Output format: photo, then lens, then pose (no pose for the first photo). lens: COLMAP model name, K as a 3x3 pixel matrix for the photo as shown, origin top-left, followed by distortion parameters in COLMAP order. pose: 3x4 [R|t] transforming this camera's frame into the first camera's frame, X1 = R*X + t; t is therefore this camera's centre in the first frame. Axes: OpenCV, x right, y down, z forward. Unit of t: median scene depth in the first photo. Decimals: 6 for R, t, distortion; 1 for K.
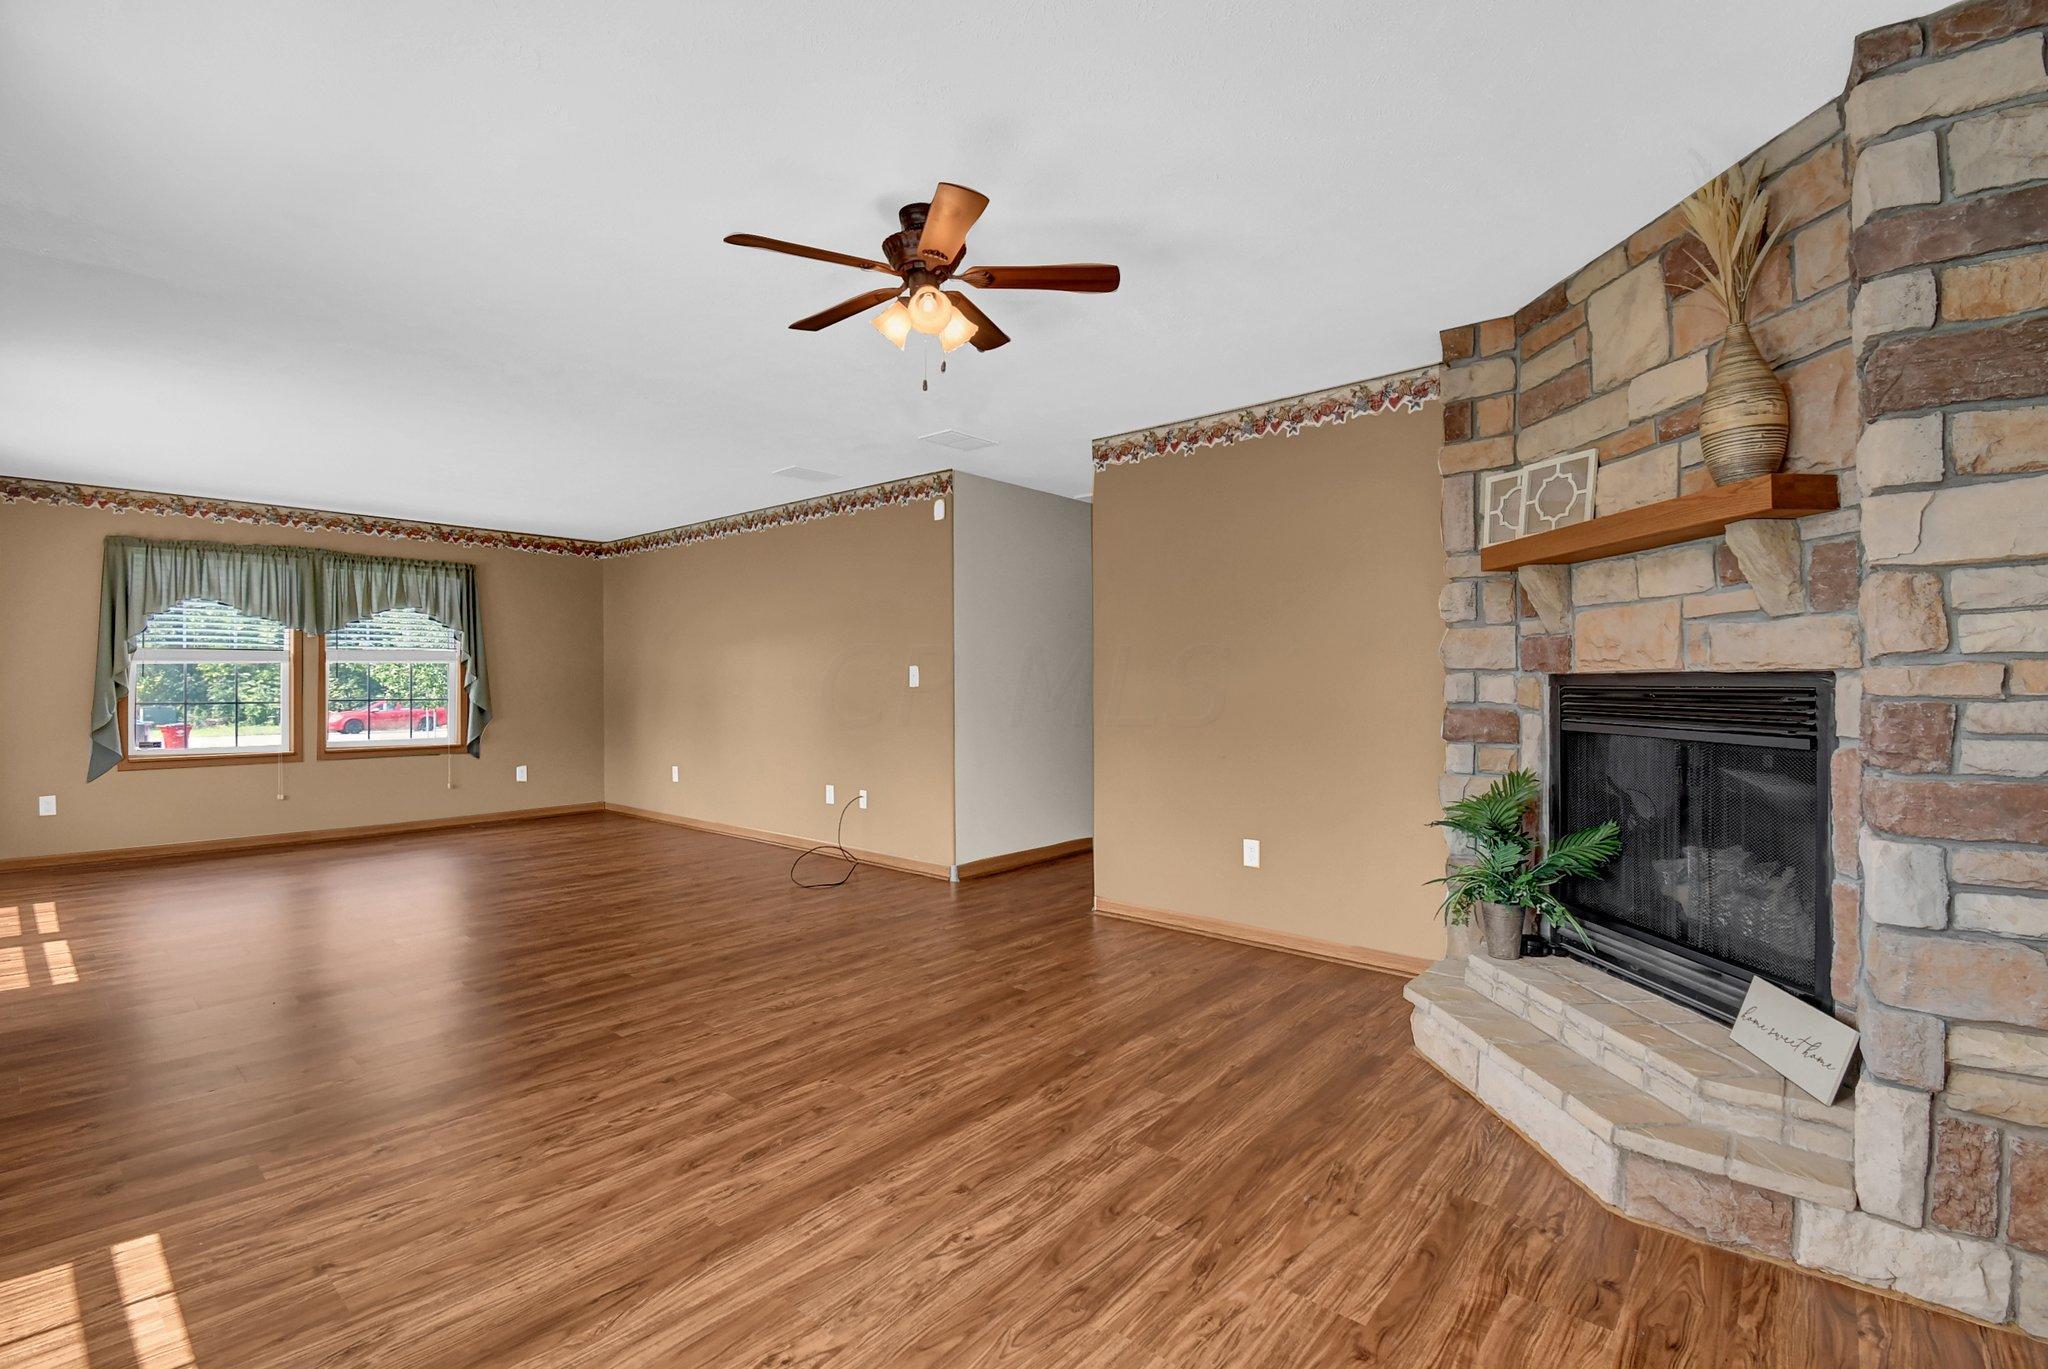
lens RADIAL K [[951.5, 0, 1034.7], [0, 951.5, 692.5], [0, 0, 1]] dist [-0.010633, -0.003416]
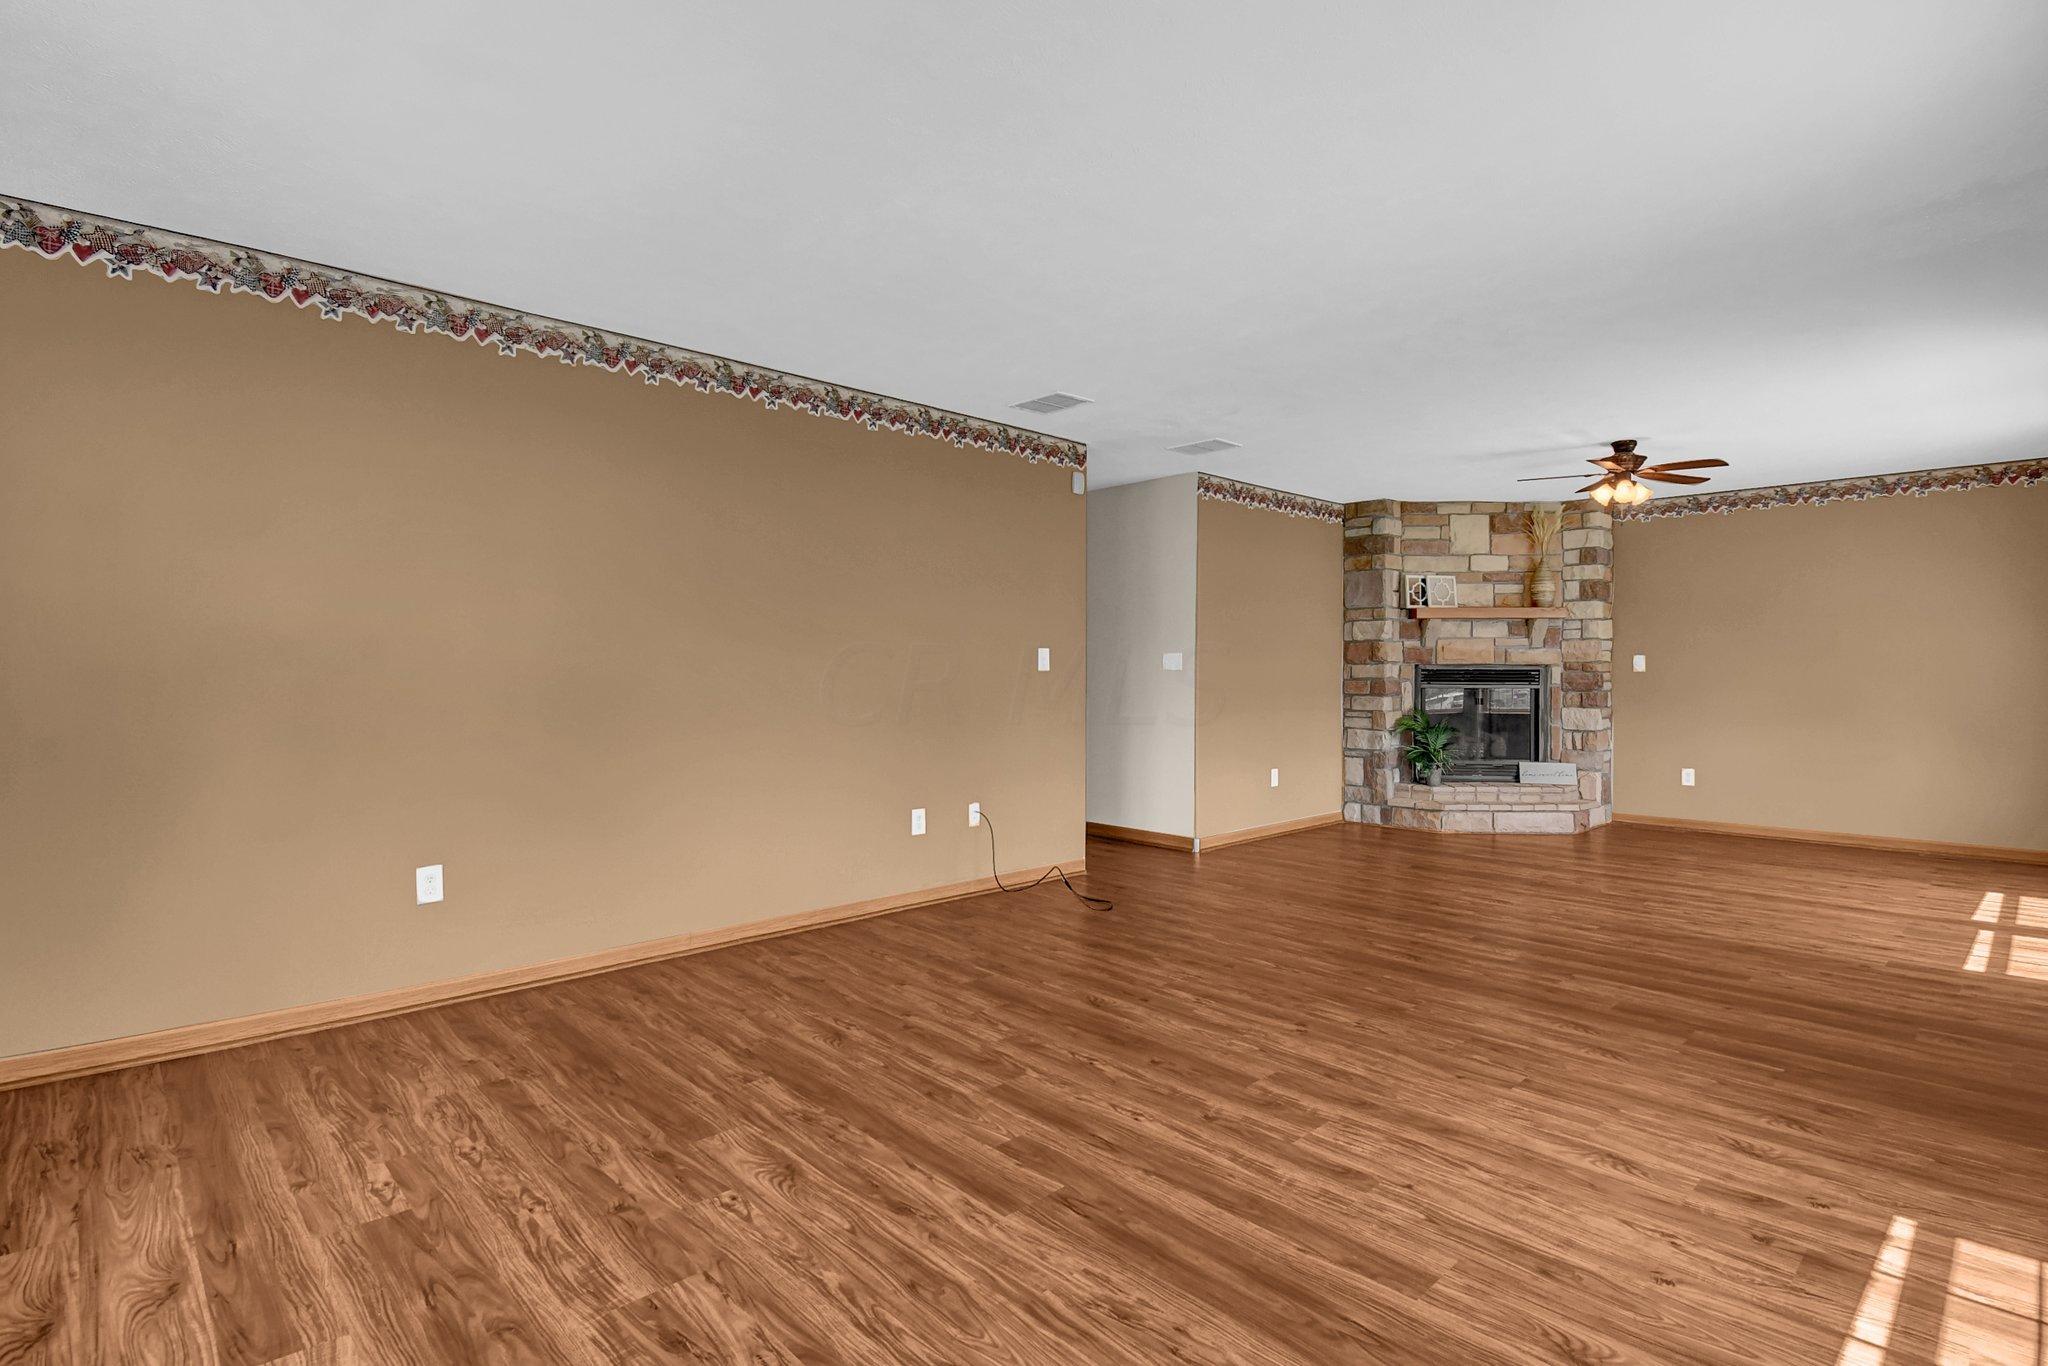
lens RADIAL K [[997.6, 0, 1037.1], [0, 997.6, 668.2], [0, 0, 1]] dist [0.000578, -0.010252]
pose [[0.079803, -0.006735, 0.996788, -0.755411], [0.000551, 0.999977, 0.006712, -0.010821], [-0.996810, 0.000014, 0.079805, 0.666127]]
